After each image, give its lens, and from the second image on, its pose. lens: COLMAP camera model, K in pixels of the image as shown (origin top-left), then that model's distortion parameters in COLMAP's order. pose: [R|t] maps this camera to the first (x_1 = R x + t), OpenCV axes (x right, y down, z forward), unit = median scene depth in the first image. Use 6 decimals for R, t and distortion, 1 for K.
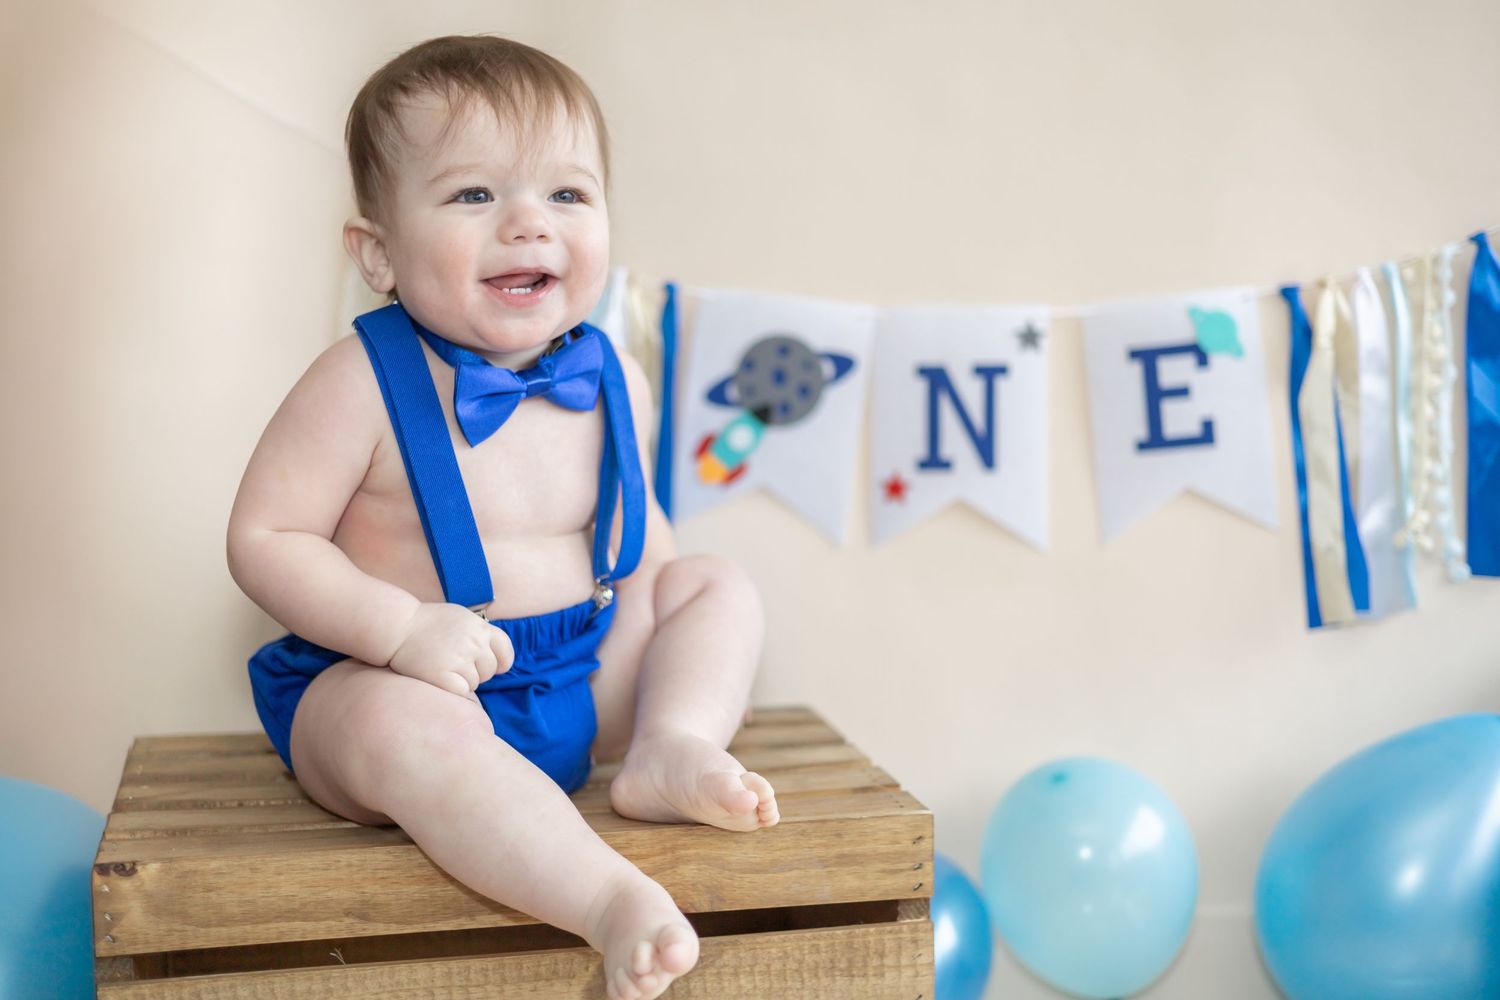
lens RADIAL K [[2194.1, 0, 750.0], [0, 2194.1, 500.0], [0, 0, 1]] dist [-0.029565, 0.054128]
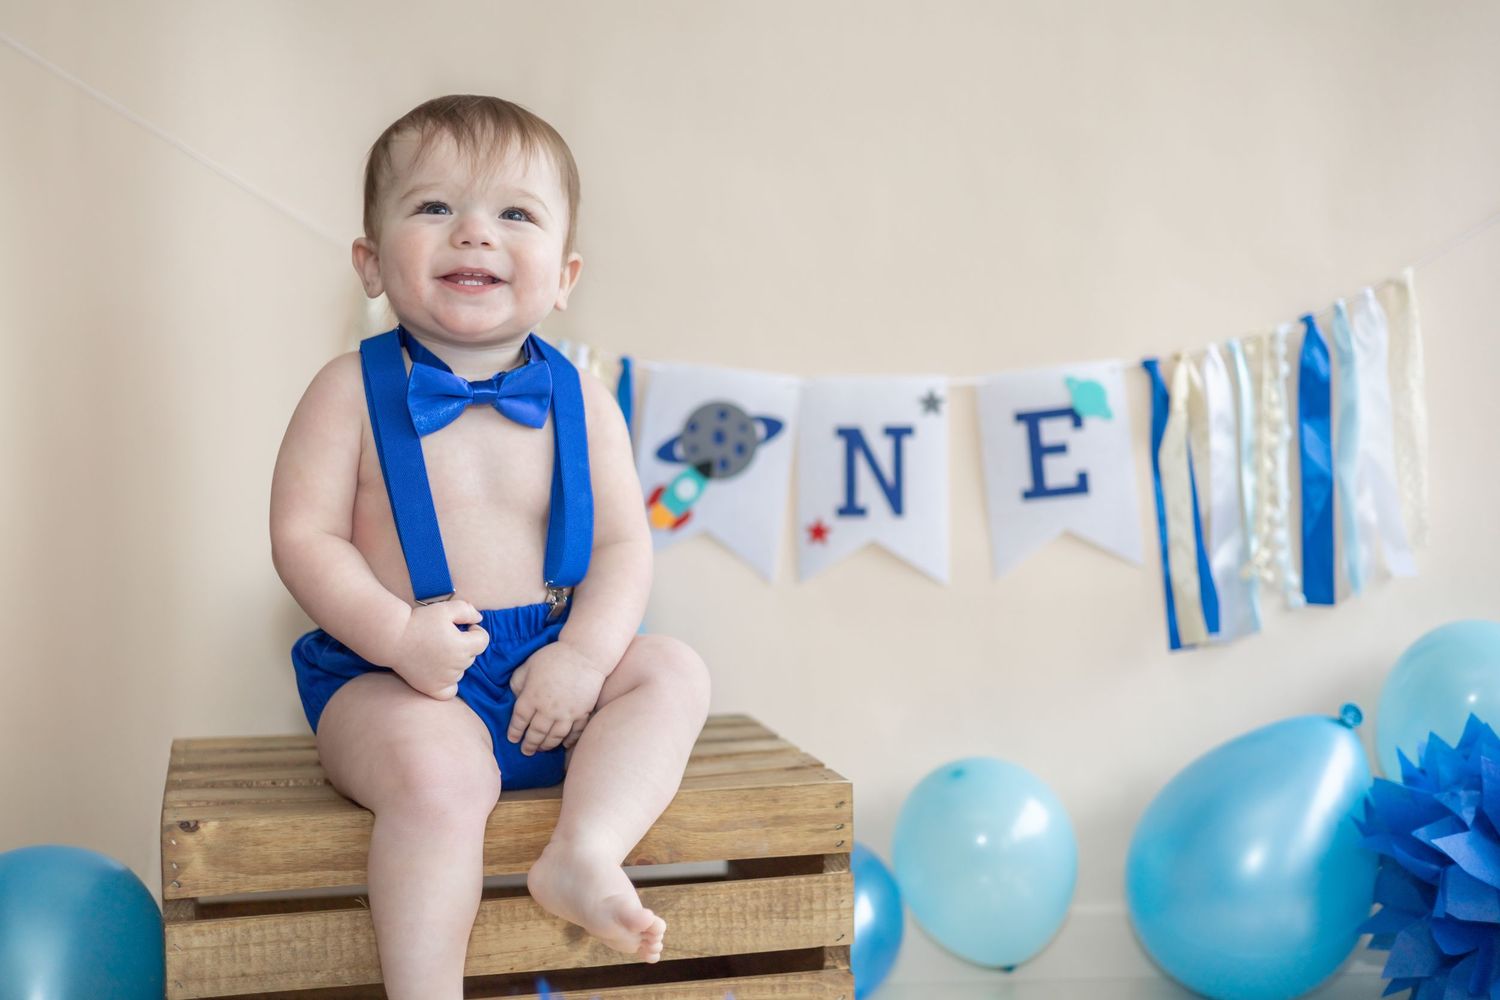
lens RADIAL K [[2194.1, 0, 750.0], [0, 2194.1, 500.0], [0, 0, 1]] dist [-0.029565, 0.054128]
pose [[0.999290, -0.002188, 0.037610, -0.014876], [0.004027, 0.998796, -0.048881, 0.036449], [-0.037458, 0.048998, 0.998096, -0.176399]]
